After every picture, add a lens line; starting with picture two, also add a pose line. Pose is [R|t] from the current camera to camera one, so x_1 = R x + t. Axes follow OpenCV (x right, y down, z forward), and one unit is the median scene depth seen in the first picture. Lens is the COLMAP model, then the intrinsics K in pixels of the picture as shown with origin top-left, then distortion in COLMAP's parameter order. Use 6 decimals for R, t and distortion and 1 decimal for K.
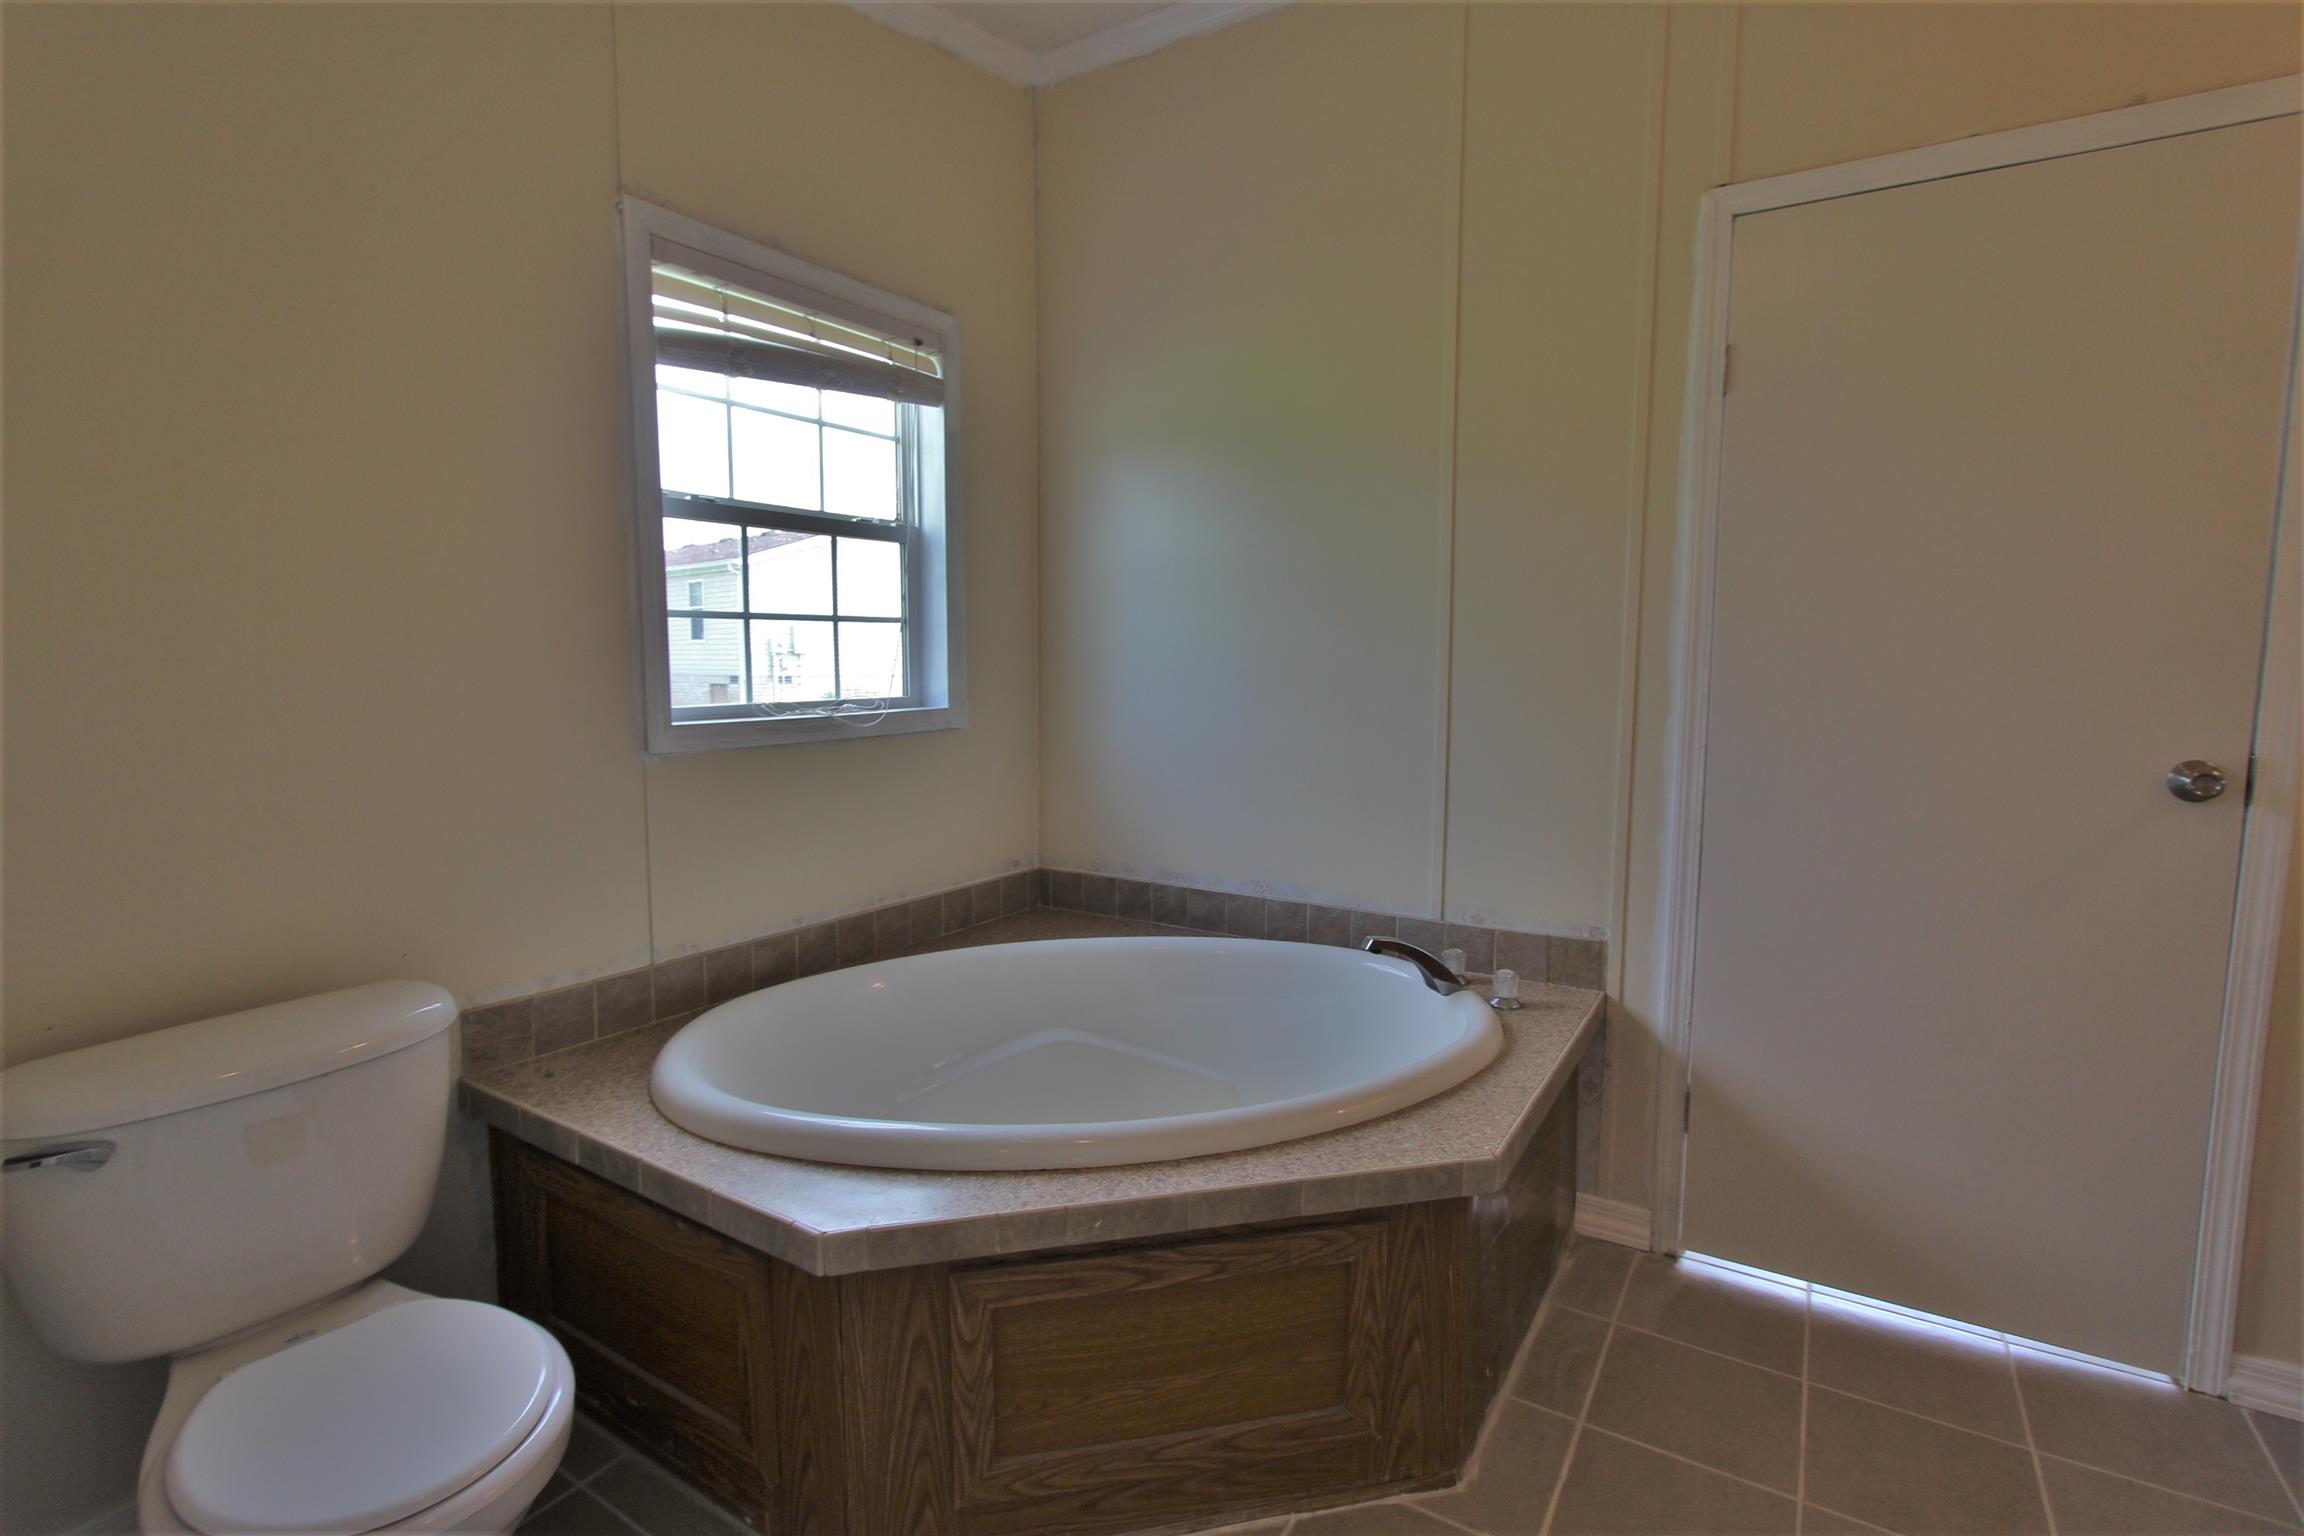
lens RADIAL K [[1060.3, 0, 1167.8], [0, 1060.3, 761.2], [0, 0, 1]] dist [-0.019048, 0.002173]
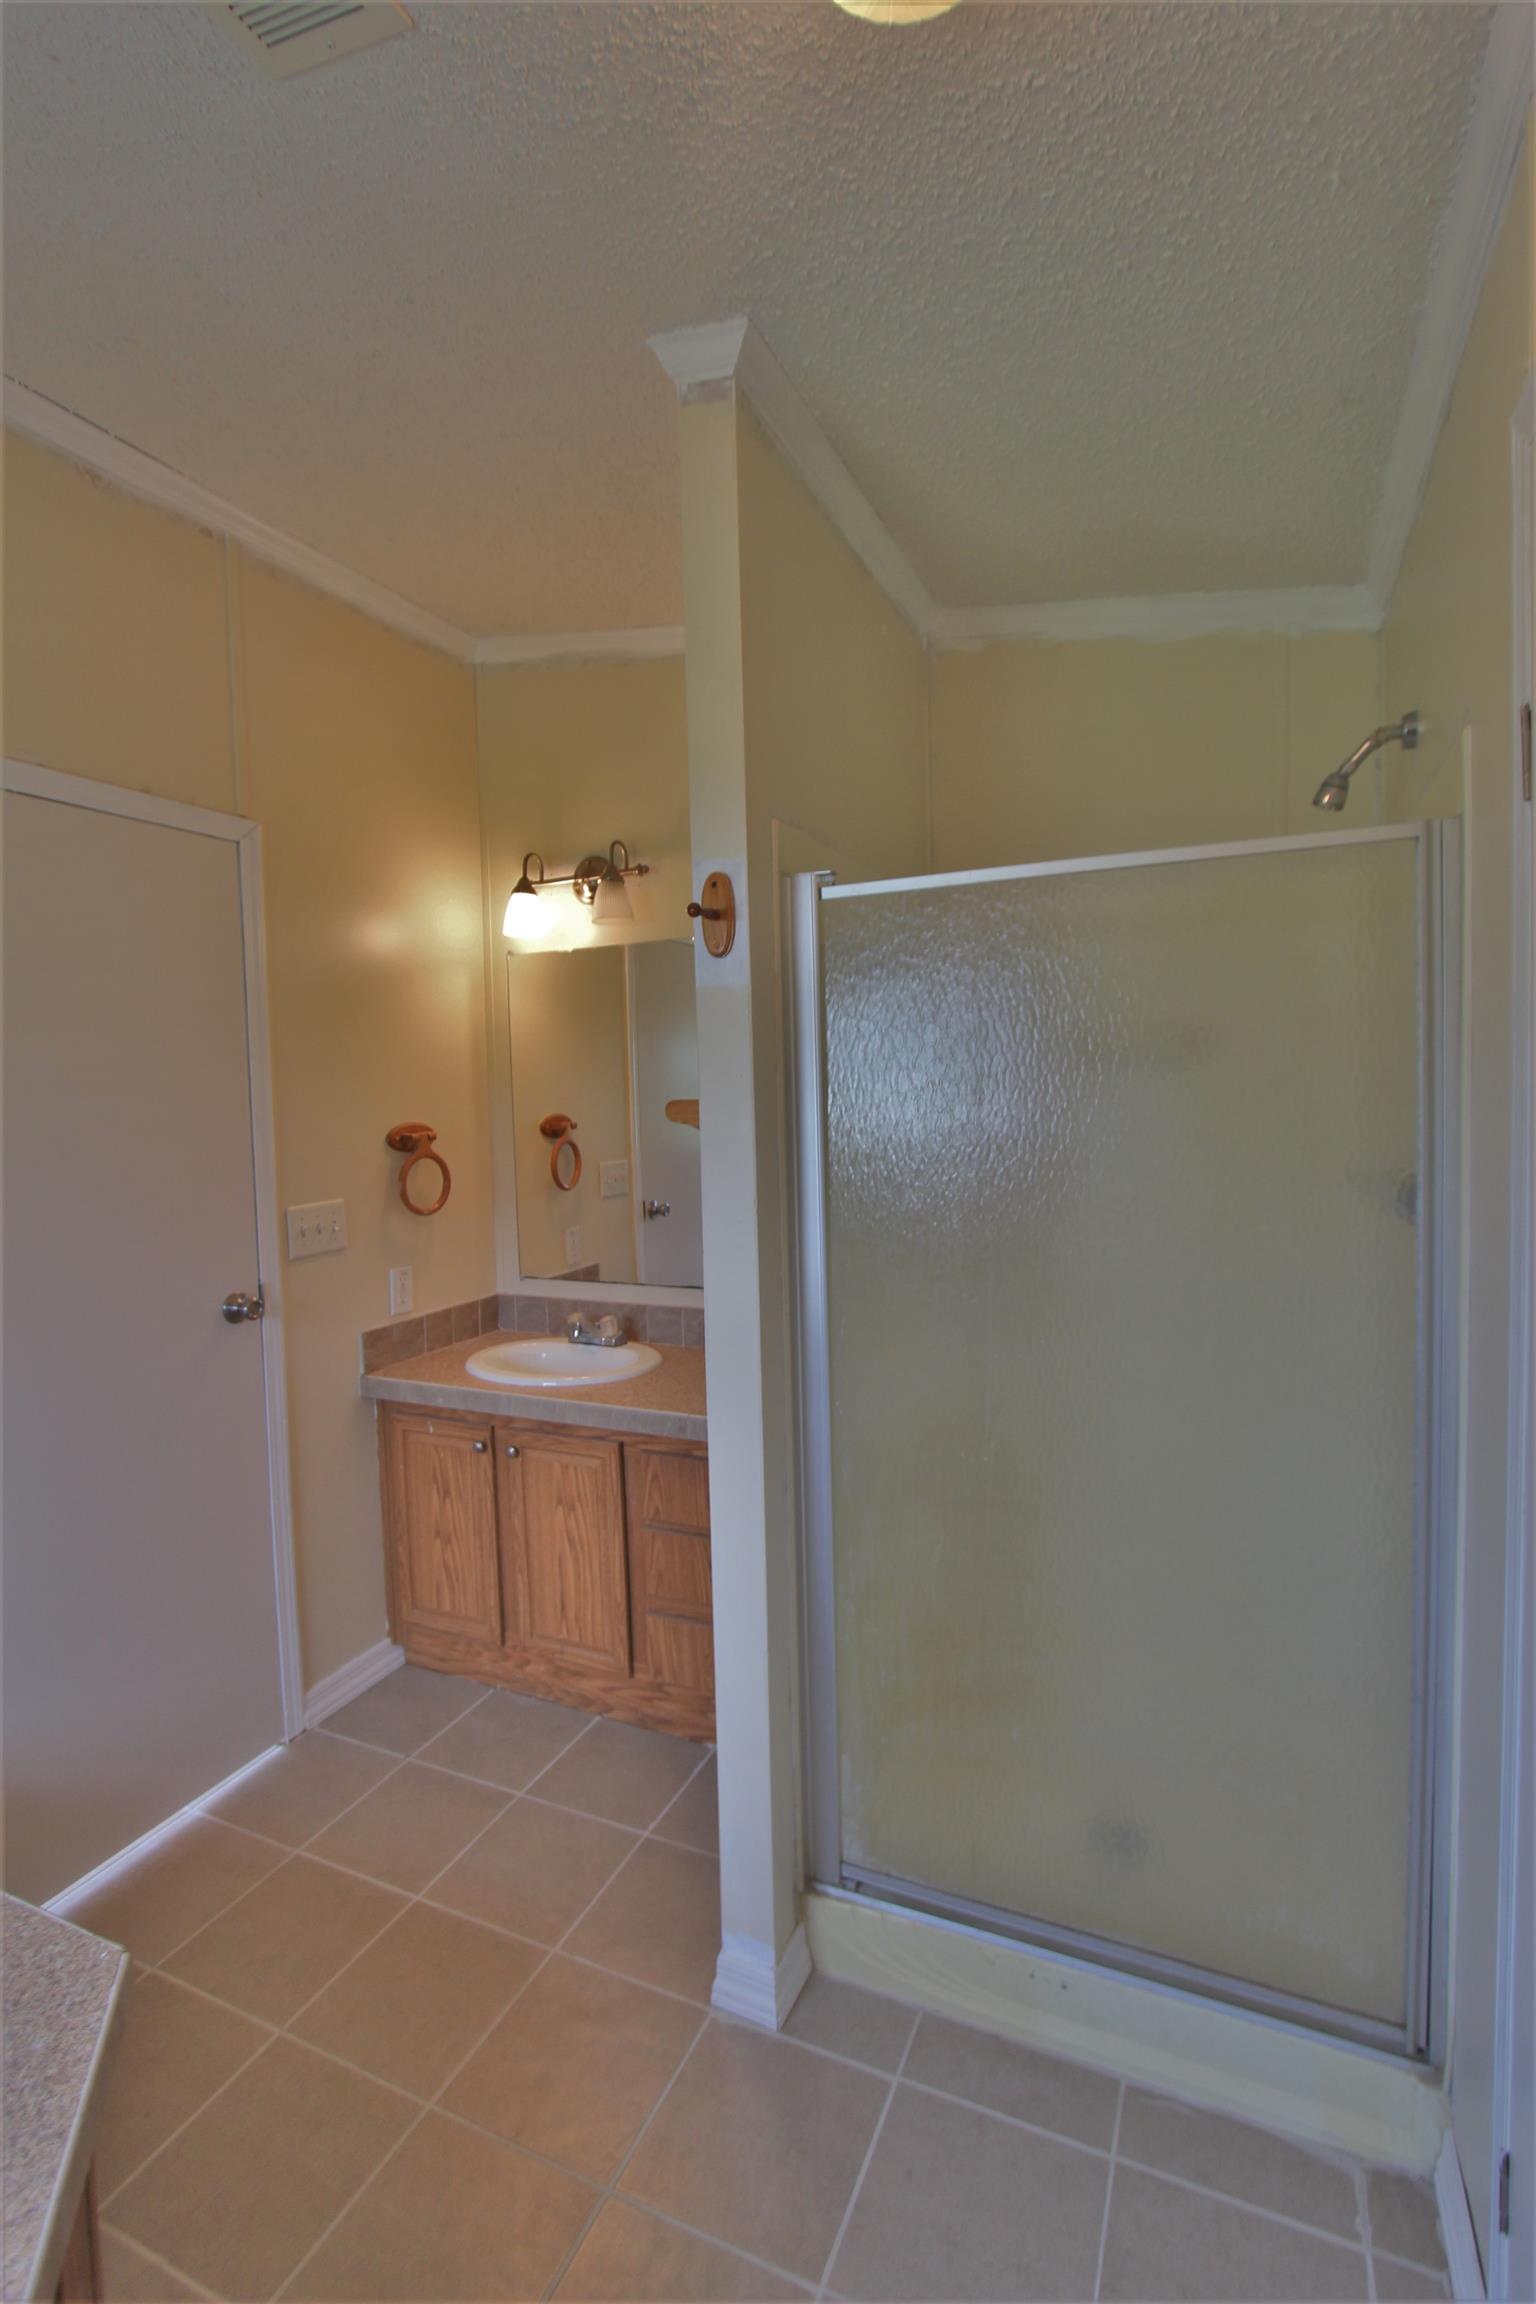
lens RADIAL K [[1060.3, 0, 768.0], [0, 1060.3, 1152.0], [0, 0, 1]] dist [-0.019048, 0.002173]
pose [[-0.128115, -0.062691, 0.989776, -0.430935], [0.124151, 0.989136, 0.078720, -0.198459], [-0.983958, 0.132967, -0.118940, 0.460046]]
